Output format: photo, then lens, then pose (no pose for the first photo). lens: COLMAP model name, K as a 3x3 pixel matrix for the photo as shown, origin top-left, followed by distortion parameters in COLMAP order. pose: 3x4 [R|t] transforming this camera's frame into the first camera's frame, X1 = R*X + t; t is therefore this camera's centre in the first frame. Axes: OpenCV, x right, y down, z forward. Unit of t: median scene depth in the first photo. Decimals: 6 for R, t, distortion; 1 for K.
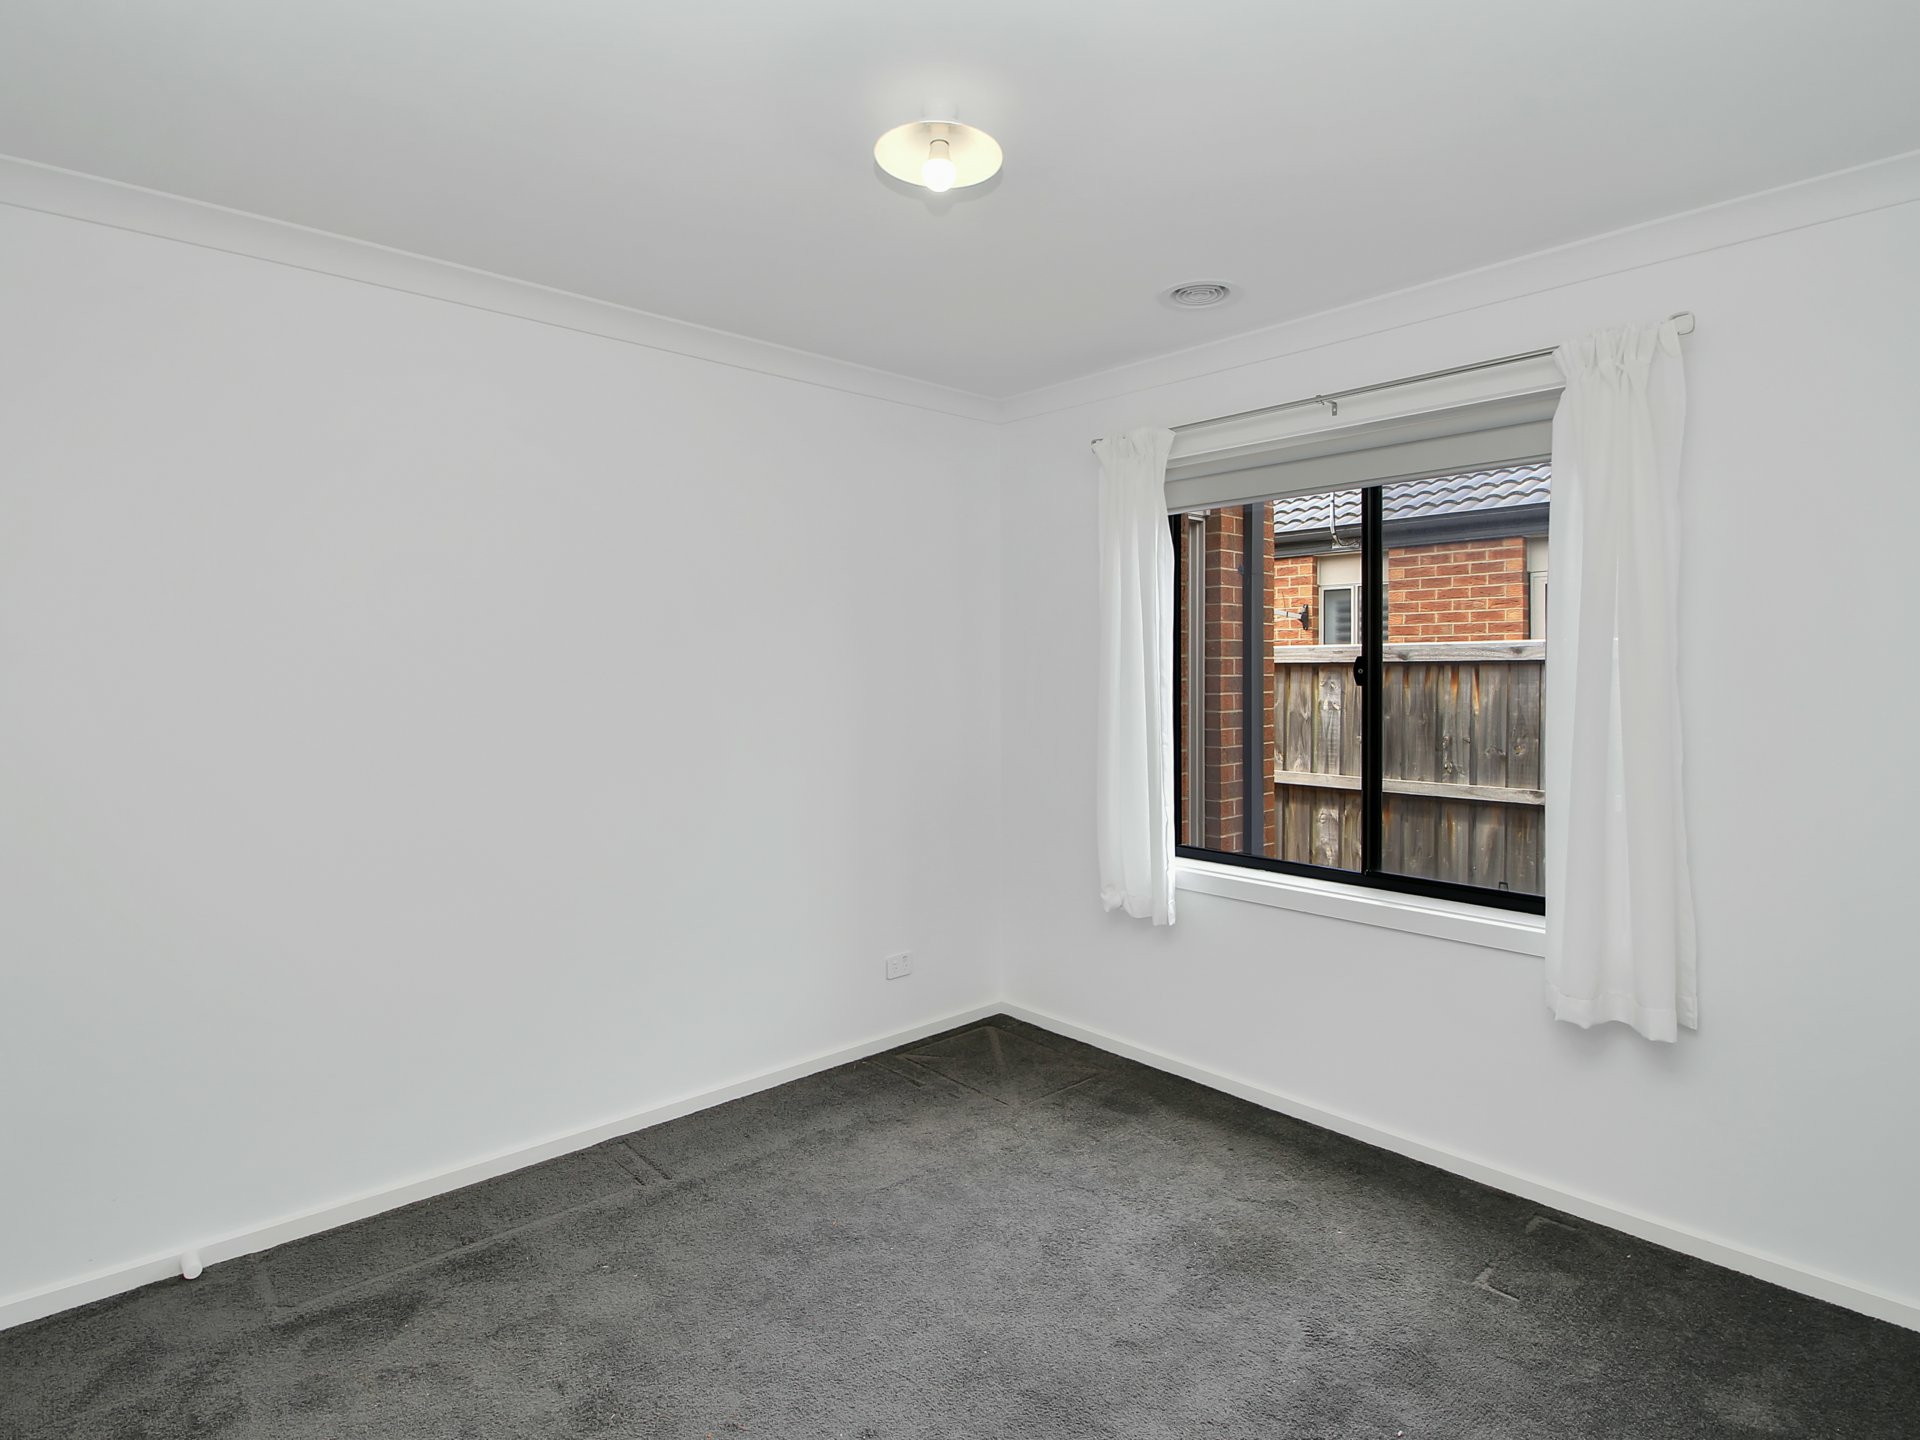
lens RADIAL K [[1021.5, 0, 970.8], [0, 1021.5, 726.8], [0, 0, 1]] dist [0.000604, 0.000369]
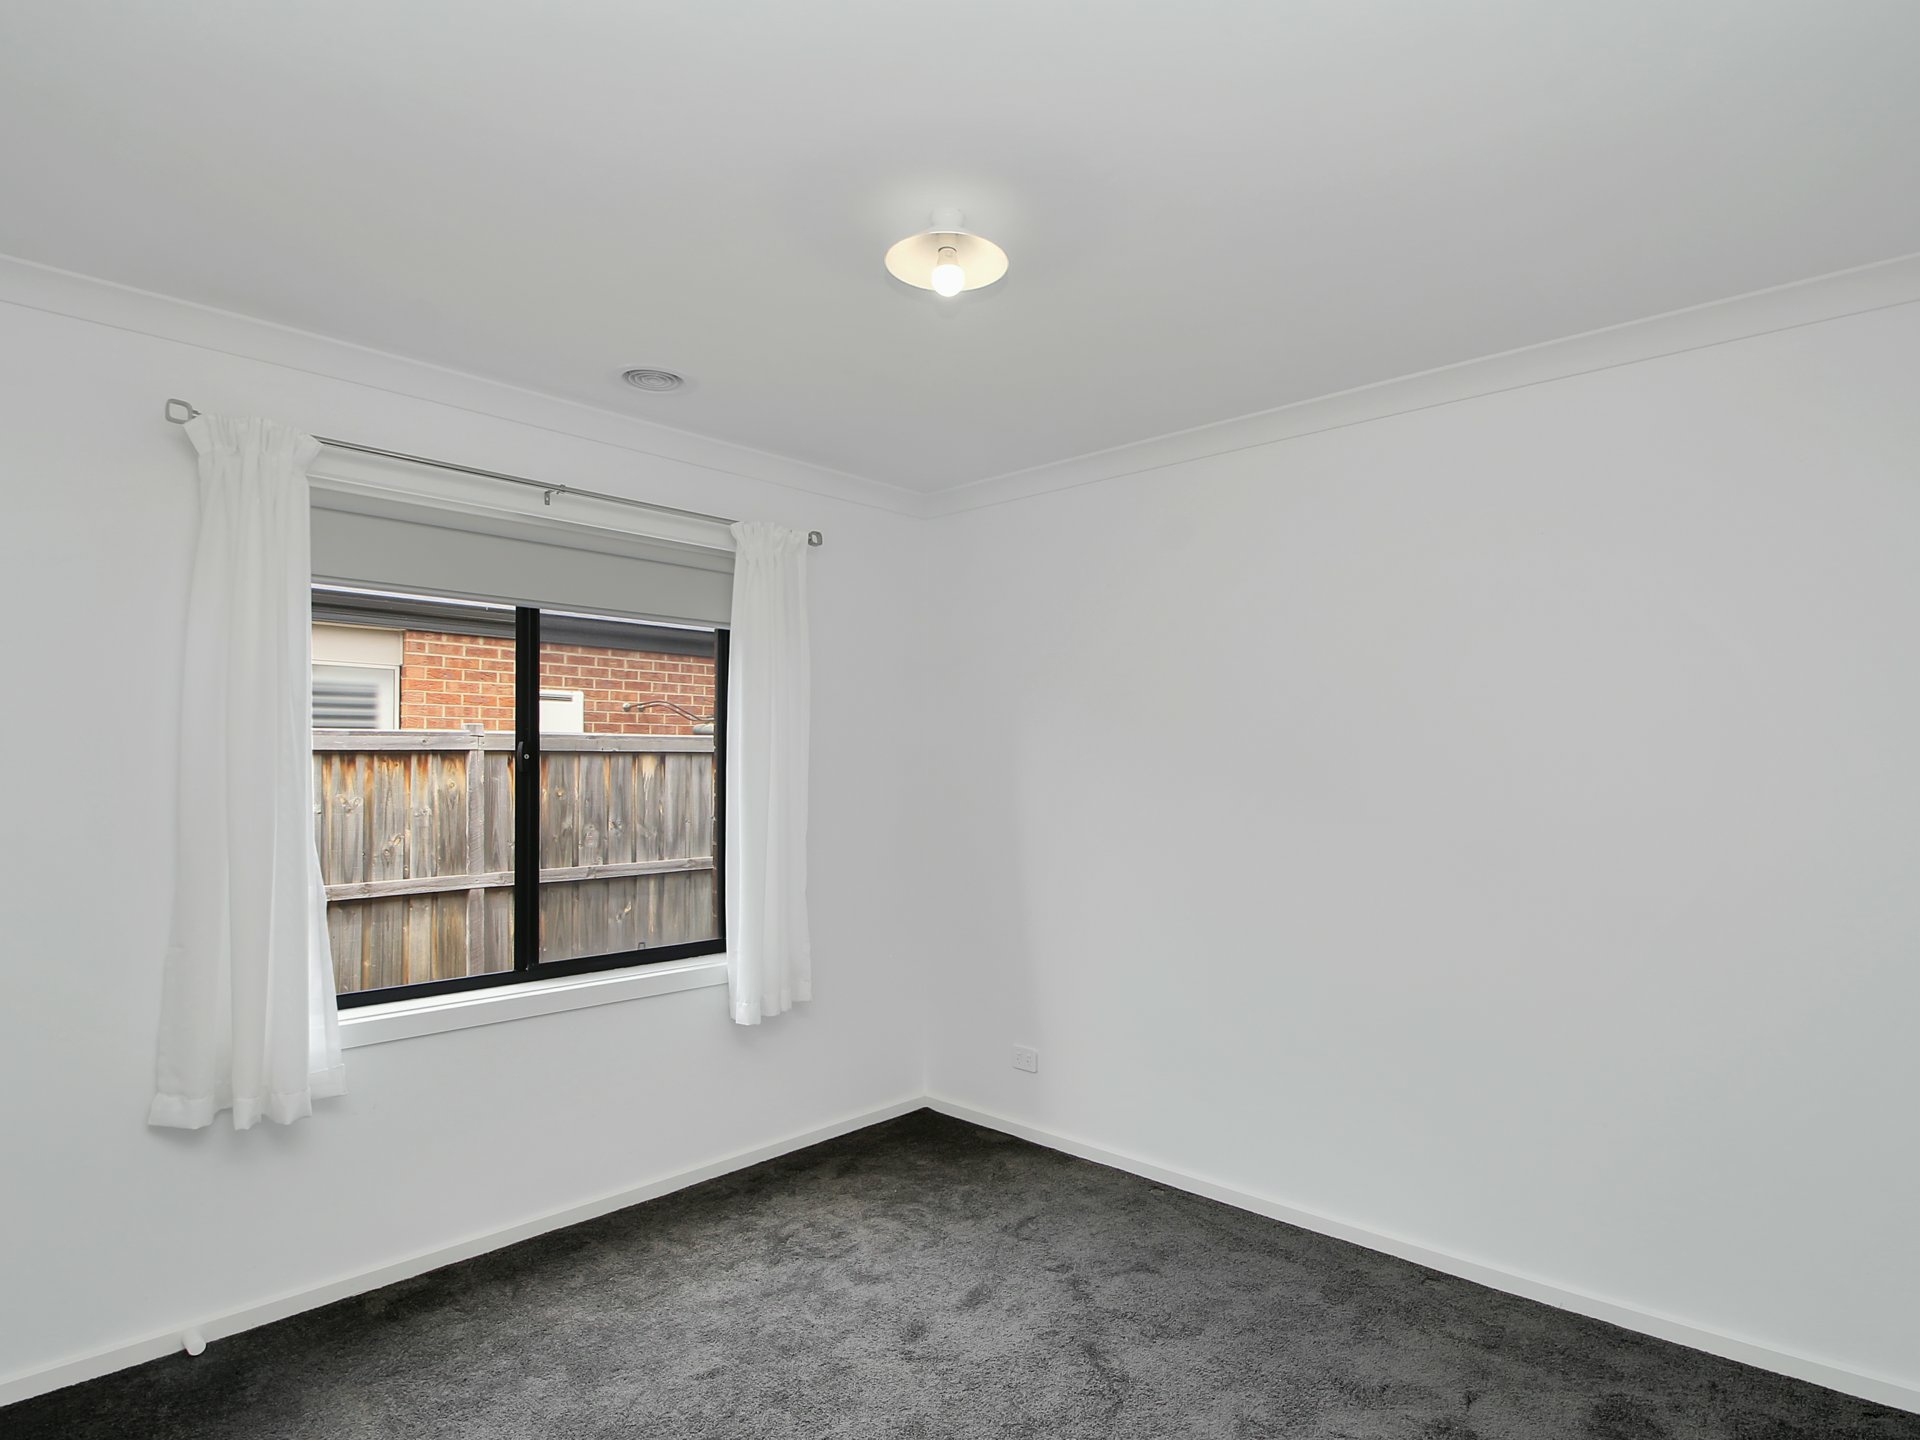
lens RADIAL K [[1021.5, 0, 970.8], [0, 1021.5, 726.8], [0, 0, 1]] dist [0.000604, 0.000369]
pose [[-0.095355, 0.045377, 0.994408, -0.688522], [0.052305, 0.997809, -0.040517, -0.027873], [-0.994068, 0.048149, -0.097520, 0.721929]]
